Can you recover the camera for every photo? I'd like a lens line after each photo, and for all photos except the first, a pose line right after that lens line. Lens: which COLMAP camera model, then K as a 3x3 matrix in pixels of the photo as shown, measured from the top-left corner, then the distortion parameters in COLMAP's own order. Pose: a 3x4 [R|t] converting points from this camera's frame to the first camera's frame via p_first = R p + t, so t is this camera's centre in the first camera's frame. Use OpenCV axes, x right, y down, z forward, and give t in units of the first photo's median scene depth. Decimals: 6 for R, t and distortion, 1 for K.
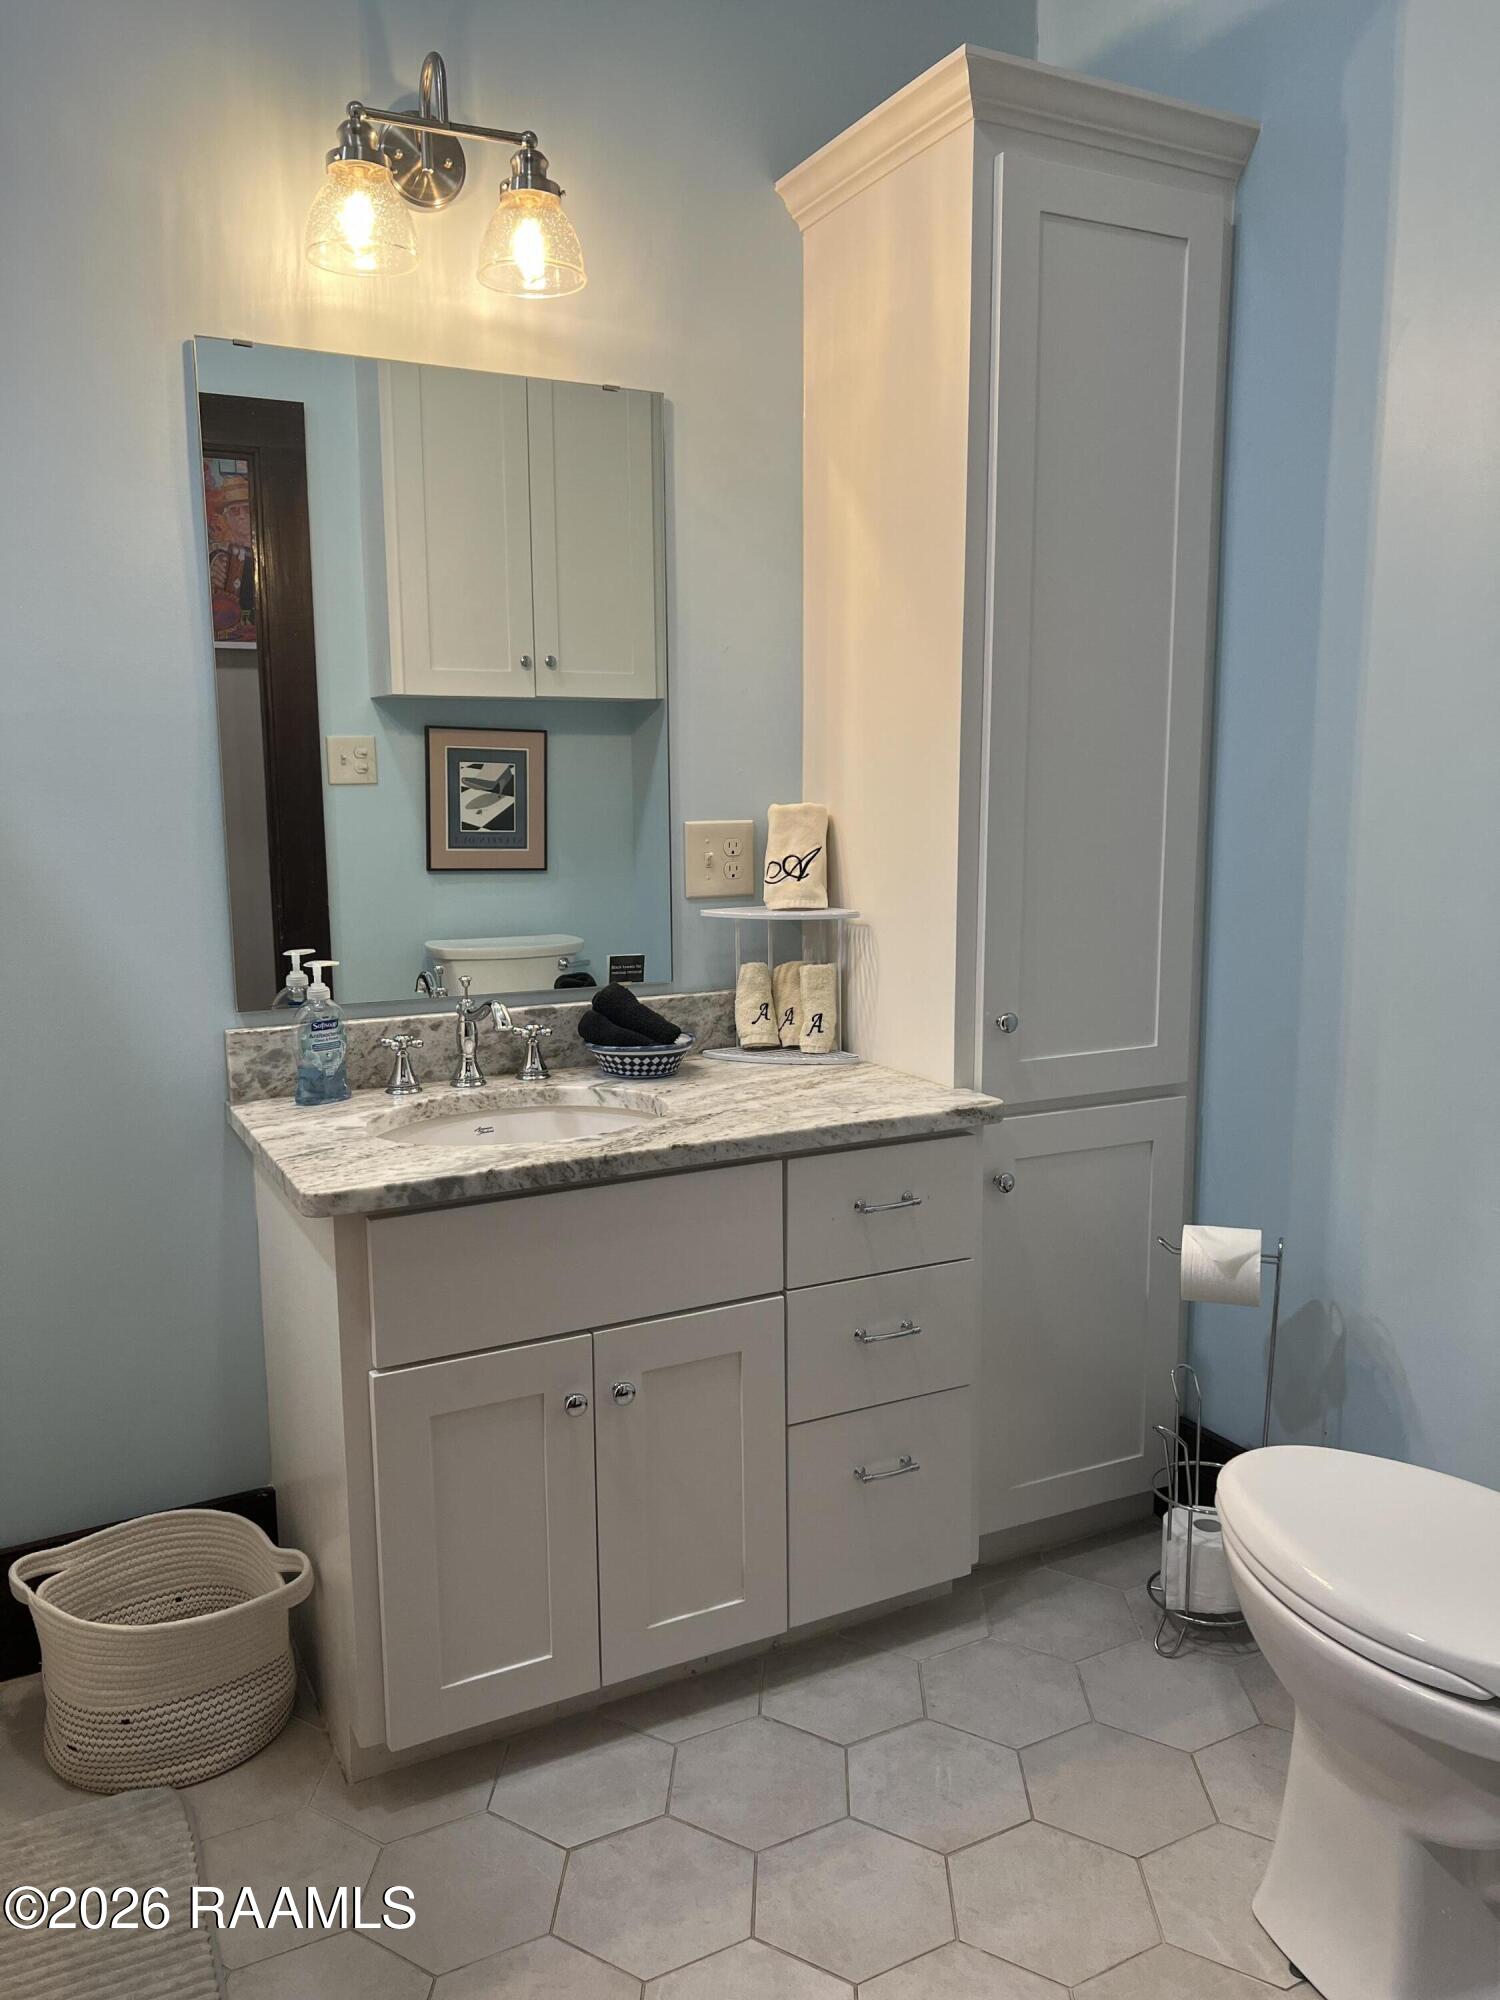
lens RADIAL K [[1506.7, 0, 750.9], [0, 1506.7, 999.7], [0, 0, 1]] dist [0.035748, -0.036439]
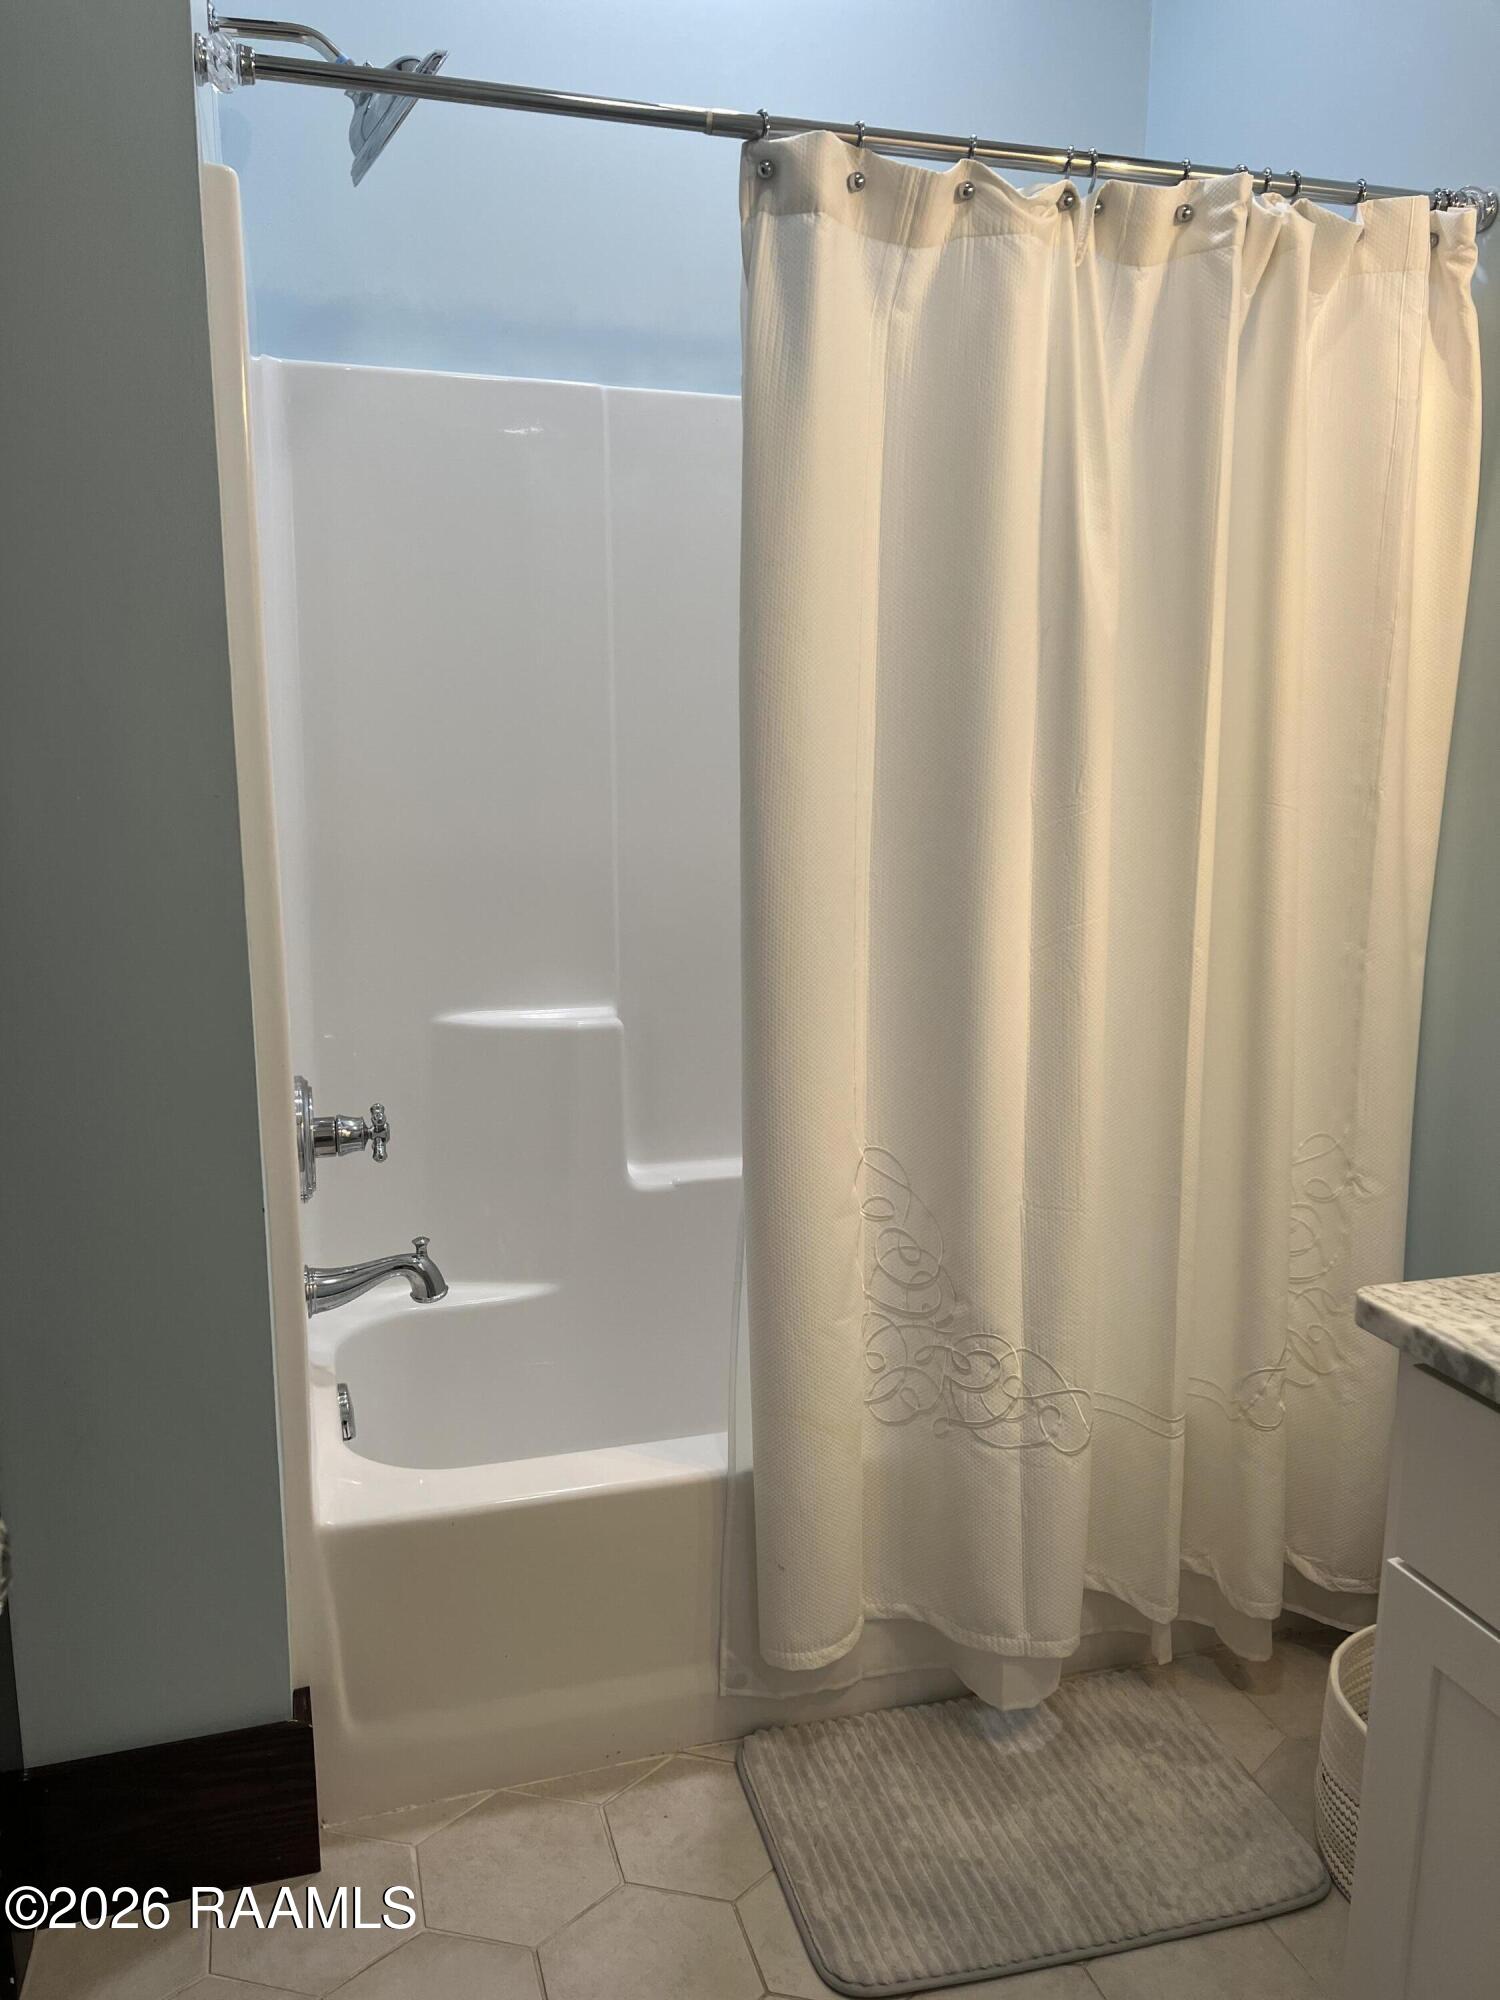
lens RADIAL K [[1506.7, 0, 750.1], [0, 1506.7, 1000.2], [0, 0, 1]] dist [0.035748, -0.036439]
pose [[-0.206353, 0.168671, -0.963830, 0.515427], [-0.148359, 0.968248, 0.201207, -0.133724], [0.967165, 0.184513, -0.174777, 0.773296]]
